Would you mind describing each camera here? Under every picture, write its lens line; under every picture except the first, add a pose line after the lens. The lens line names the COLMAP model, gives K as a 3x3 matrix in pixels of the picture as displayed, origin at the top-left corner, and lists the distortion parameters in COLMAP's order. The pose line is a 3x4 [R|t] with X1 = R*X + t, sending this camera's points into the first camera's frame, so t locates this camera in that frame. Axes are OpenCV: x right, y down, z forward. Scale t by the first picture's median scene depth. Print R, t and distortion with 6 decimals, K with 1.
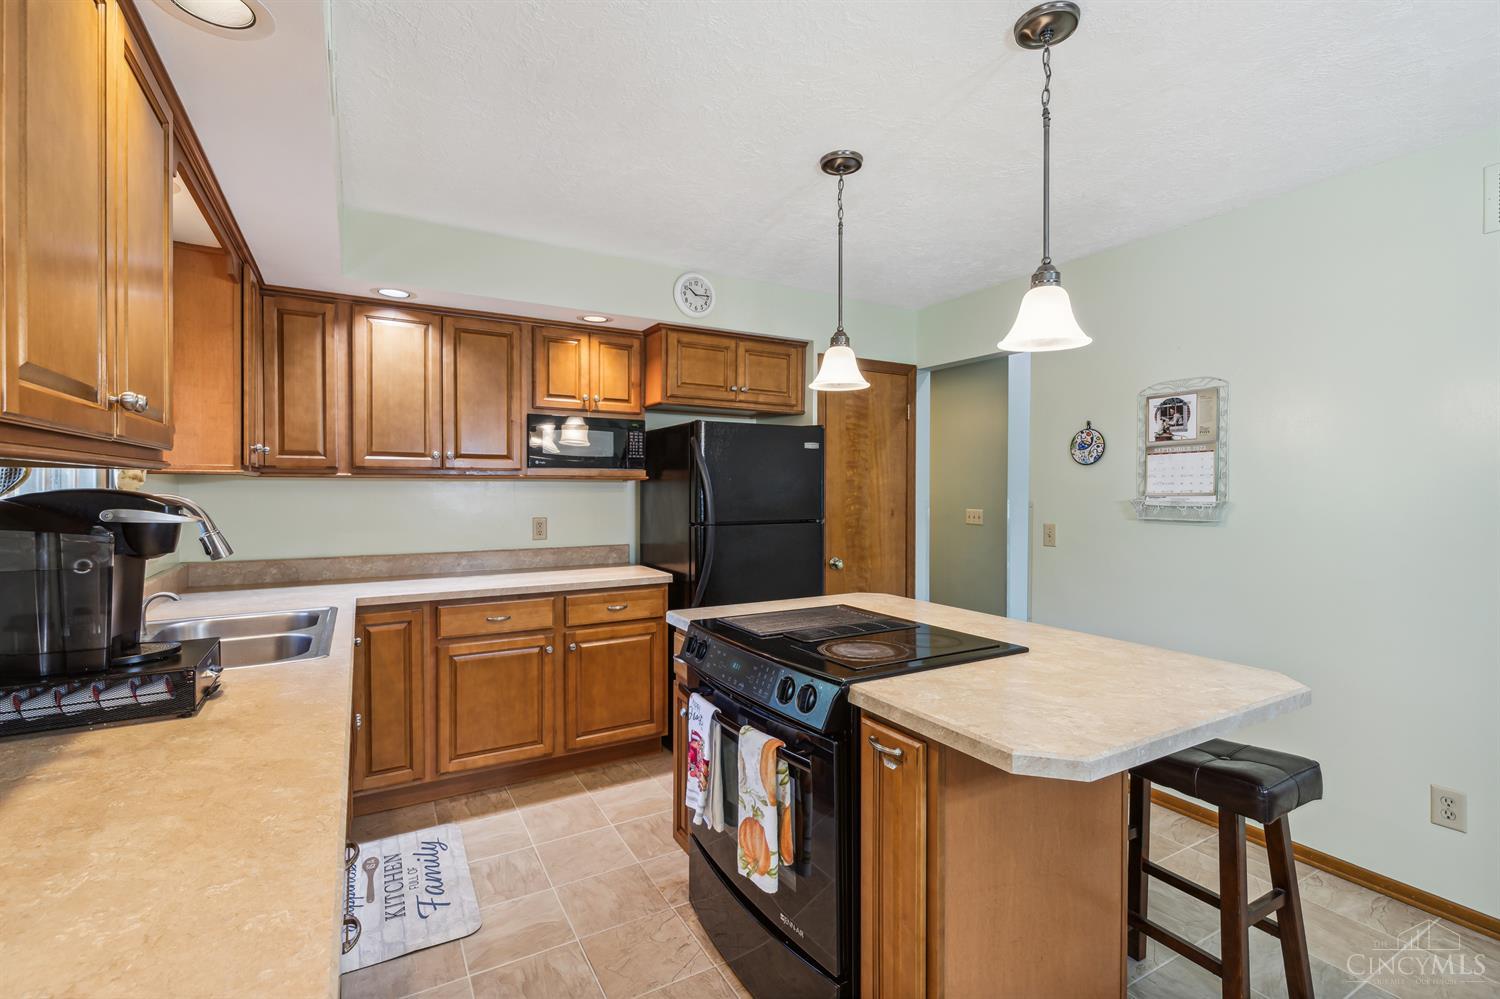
lens RADIAL K [[671.4, 0, 754.3], [0, 671.4, 492.6], [0, 0, 1]] dist [-0.001469, 0.000973]
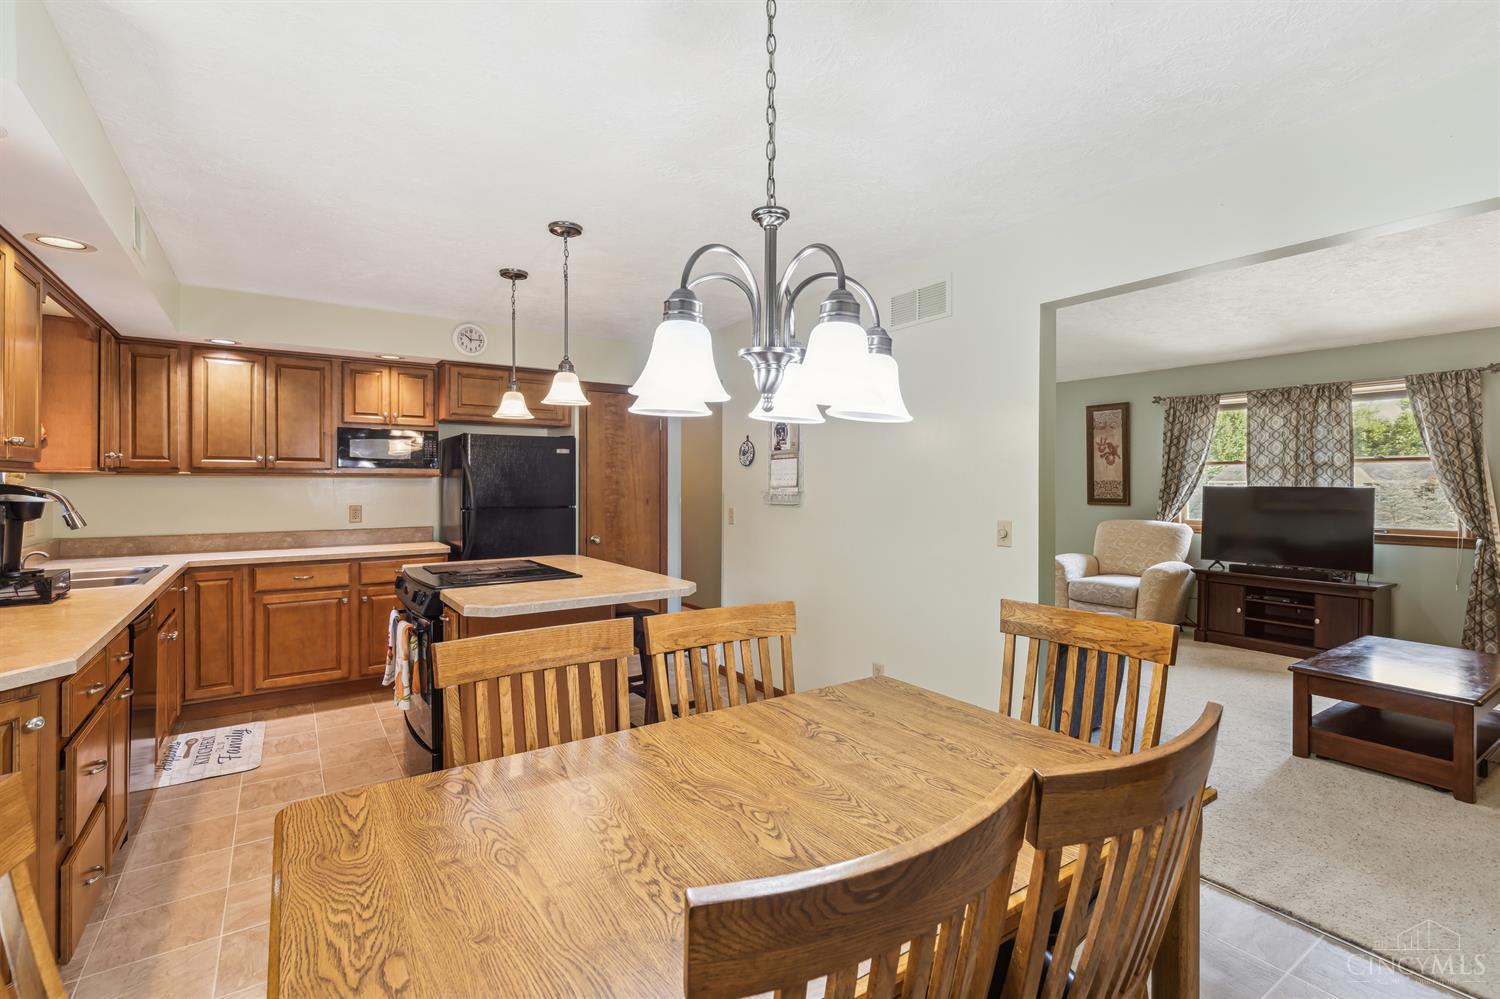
lens RADIAL K [[671.4, 0, 750.7], [0, 671.4, 481.2], [0, 0, 1]] dist [-0.001469, 0.000973]
pose [[0.996413, -0.001016, 0.084618, 0.415458], [0.001777, 0.999959, -0.008923, 0.003659], [-0.084605, 0.009041, 0.996374, -0.451053]]
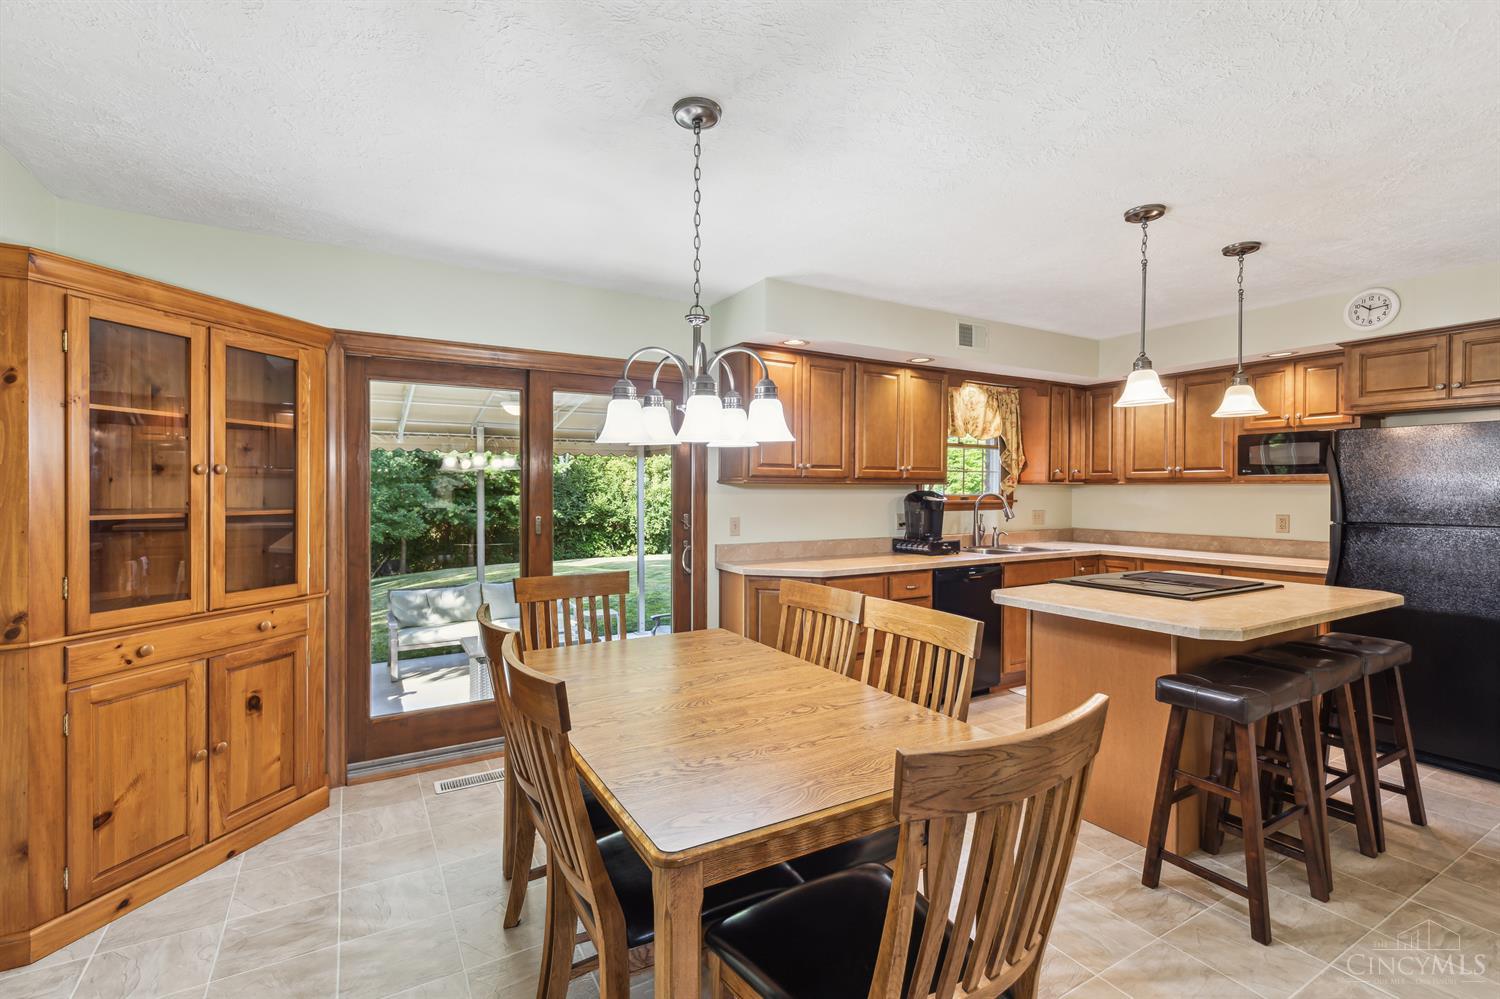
lens RADIAL K [[671.4, 0, 751.7], [0, 671.4, 496.2], [0, 0, 1]] dist [-0.001469, 0.000973]
pose [[0.020330, 0.007559, -0.999765, 1.109883], [-0.007560, 0.999944, 0.007407, 0.002012], [0.999765, 0.007407, 0.020386, -0.001355]]
